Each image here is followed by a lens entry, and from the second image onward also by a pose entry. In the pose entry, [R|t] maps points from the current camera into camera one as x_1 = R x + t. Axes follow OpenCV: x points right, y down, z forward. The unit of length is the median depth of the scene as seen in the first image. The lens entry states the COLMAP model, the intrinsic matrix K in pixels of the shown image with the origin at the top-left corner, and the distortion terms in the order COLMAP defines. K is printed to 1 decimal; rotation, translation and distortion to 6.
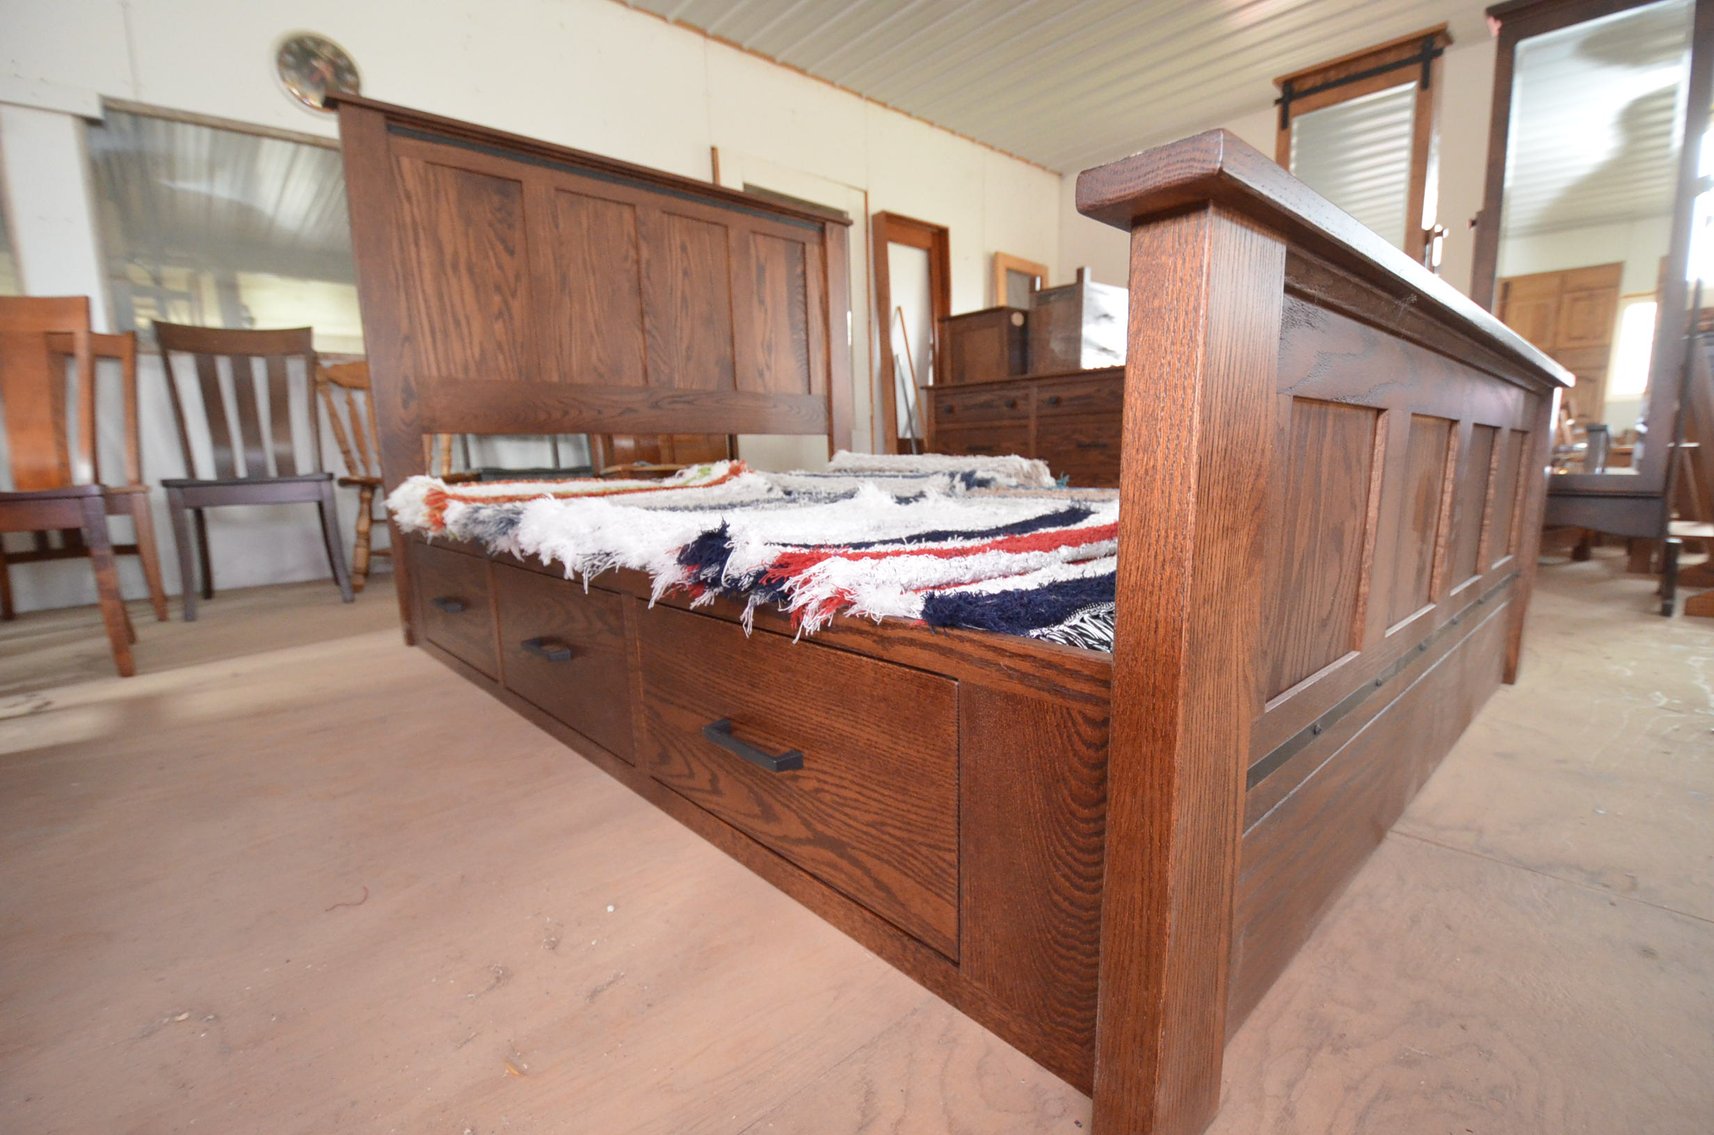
lens RADIAL K [[750.4, 0, 863.8], [0, 750.4, 588.1], [0, 0, 1]] dist [0.000622, -0.014300]
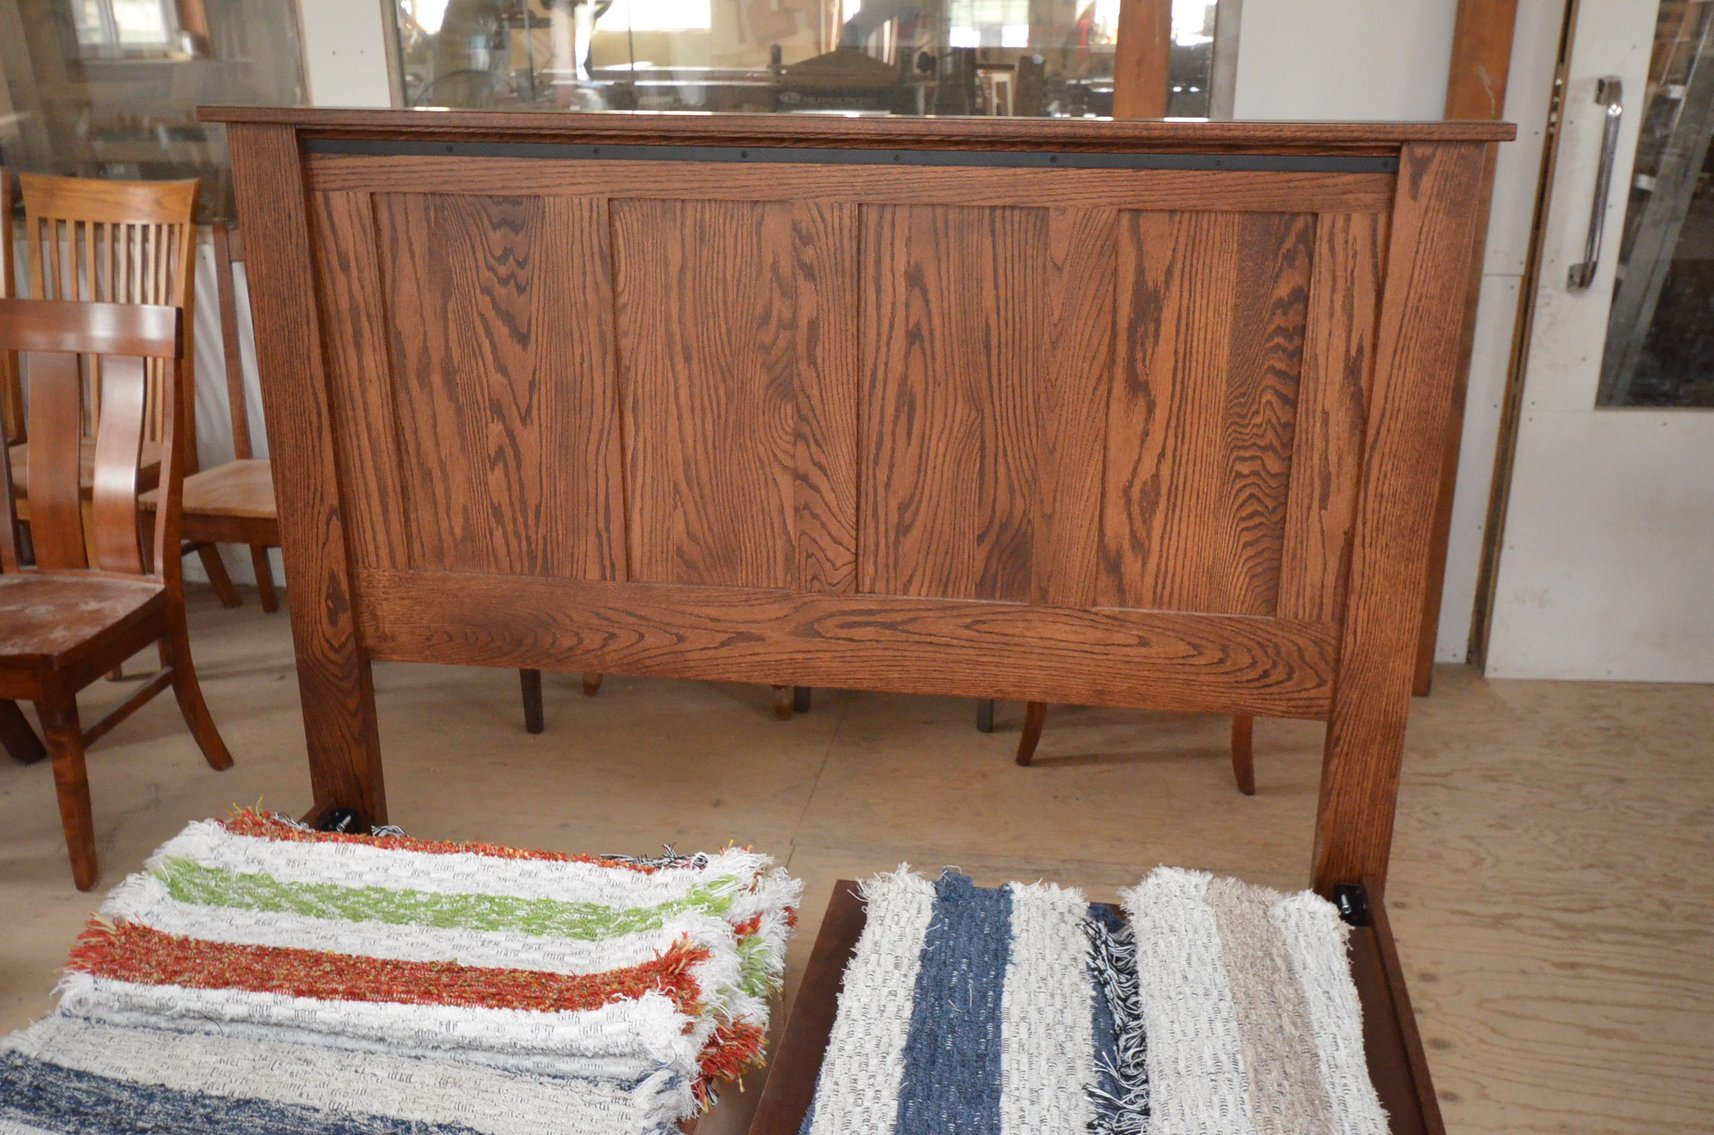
lens RADIAL K [[1565.5, 0, 862.0], [0, 1565.5, 583.7], [0, 0, 1]] dist [0.032415, 0.000000]
pose [[0.619518, 0.299862, -0.725452, 0.435932], [-0.151468, 0.952460, 0.264344, -0.551948], [0.770230, -0.053884, 0.635486, 0.458990]]
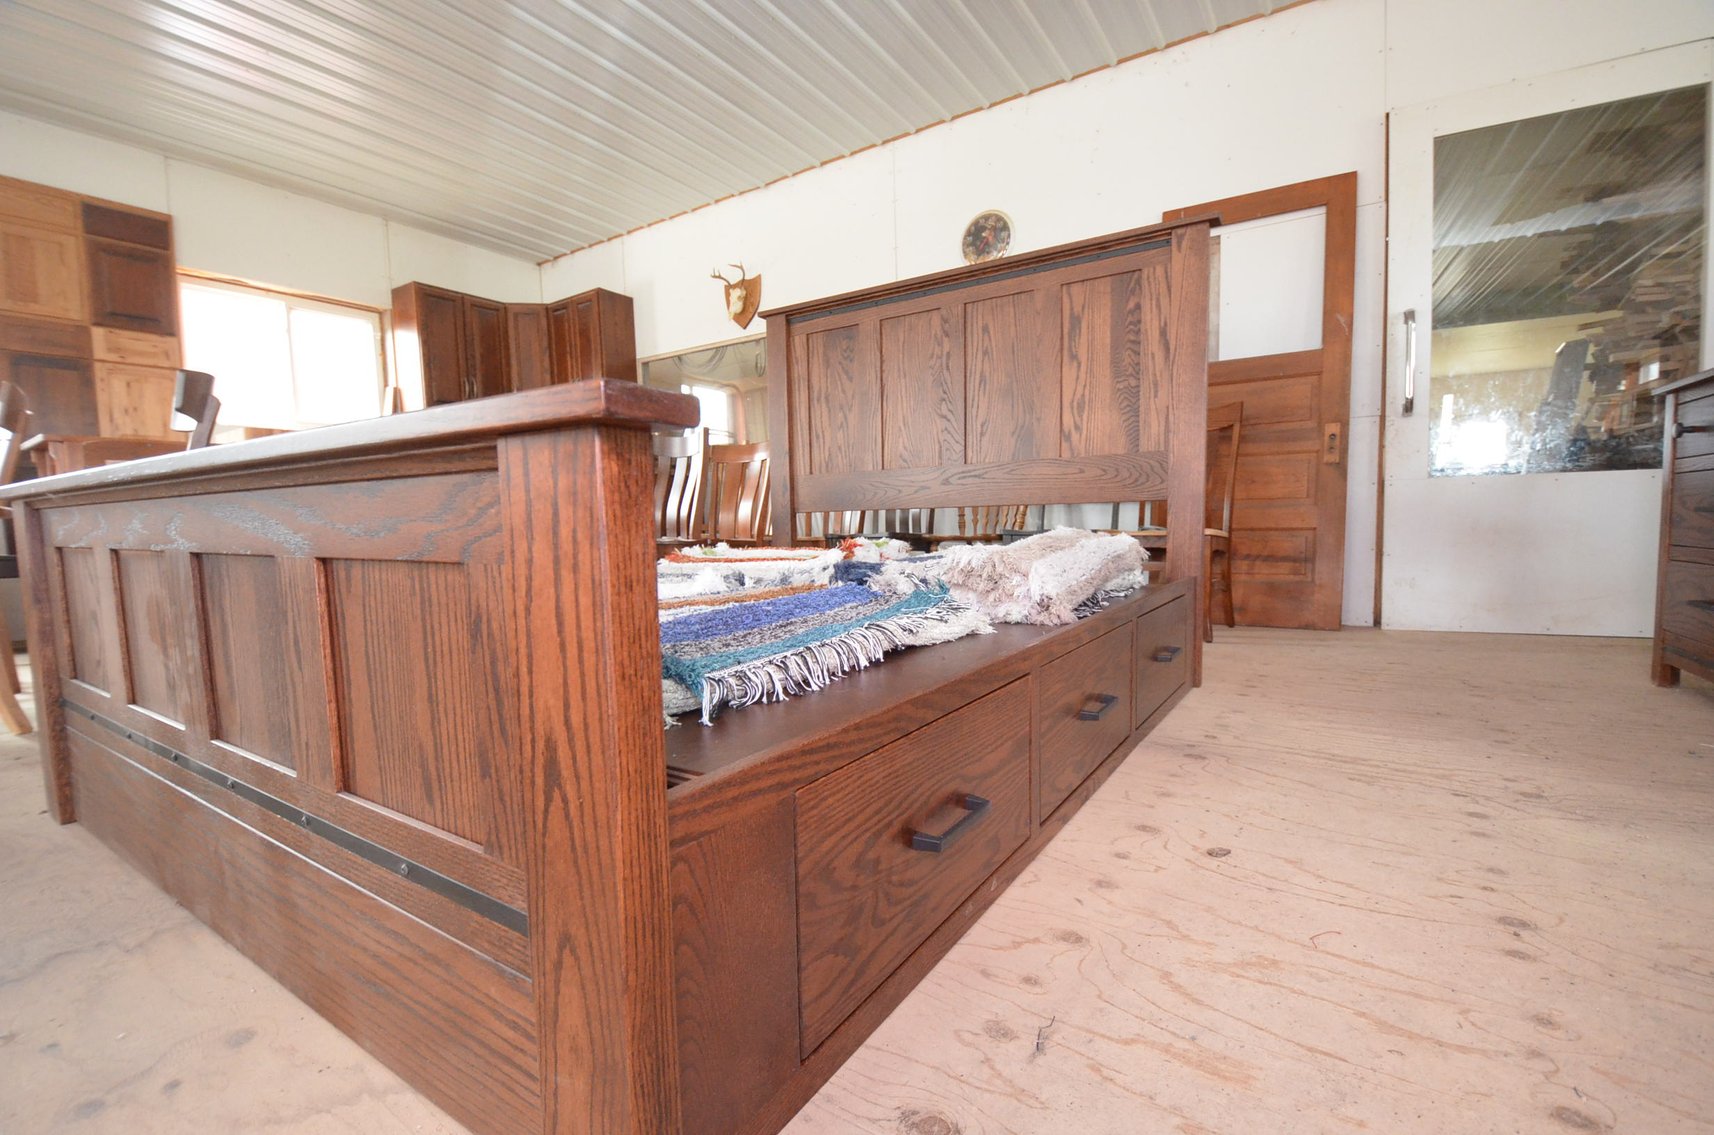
lens RADIAL K [[750.4, 0, 863.9], [0, 750.4, 586.3], [0, 0, 1]] dist [0.000622, -0.014300]
pose [[0.249188, 0.100304, -0.963247, 0.802719], [-0.148506, 0.986816, 0.064340, -0.154986], [0.957001, 0.127015, 0.260799, 0.657139]]
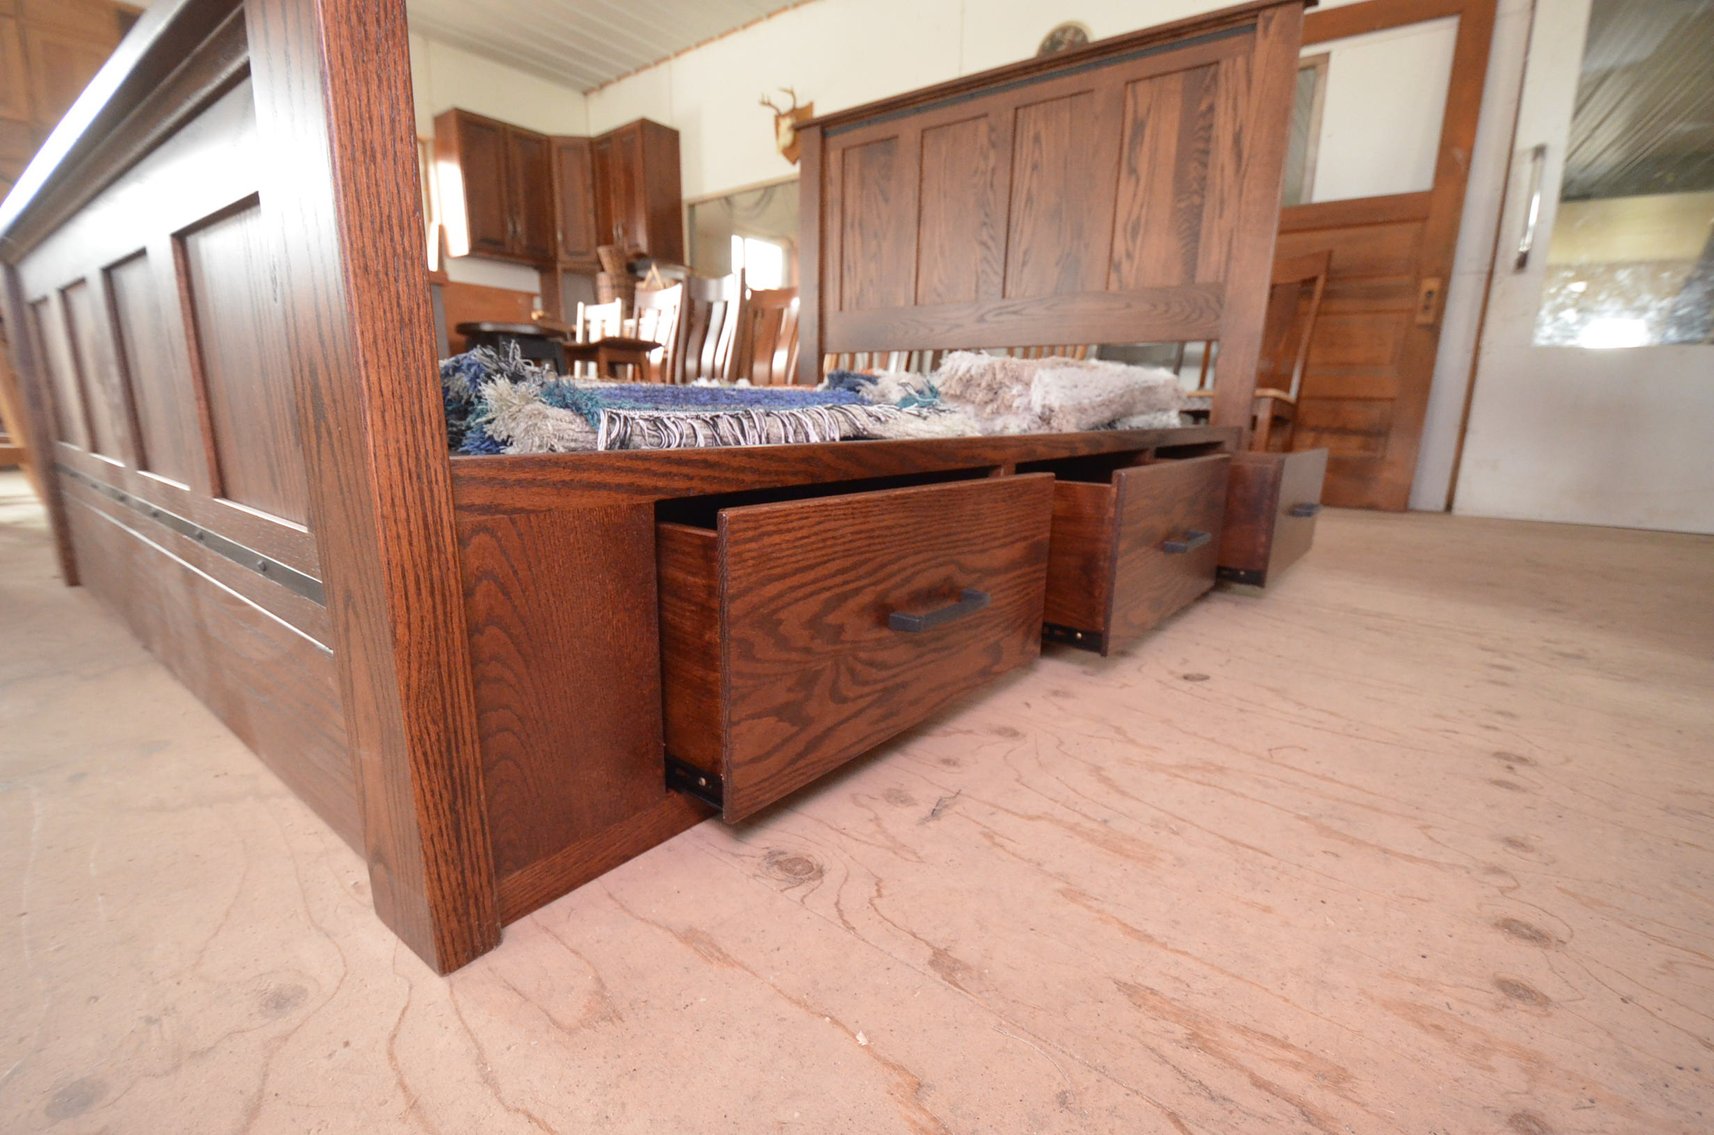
lens RADIAL K [[750.4, 0, 865.6], [0, 750.4, 589.2], [0, 0, 1]] dist [0.000622, -0.014300]
pose [[0.166257, 0.258358, -0.951635, 0.791612], [-0.193069, 0.954917, 0.225518, -0.099747], [0.966997, 0.146237, 0.208643, 0.734313]]
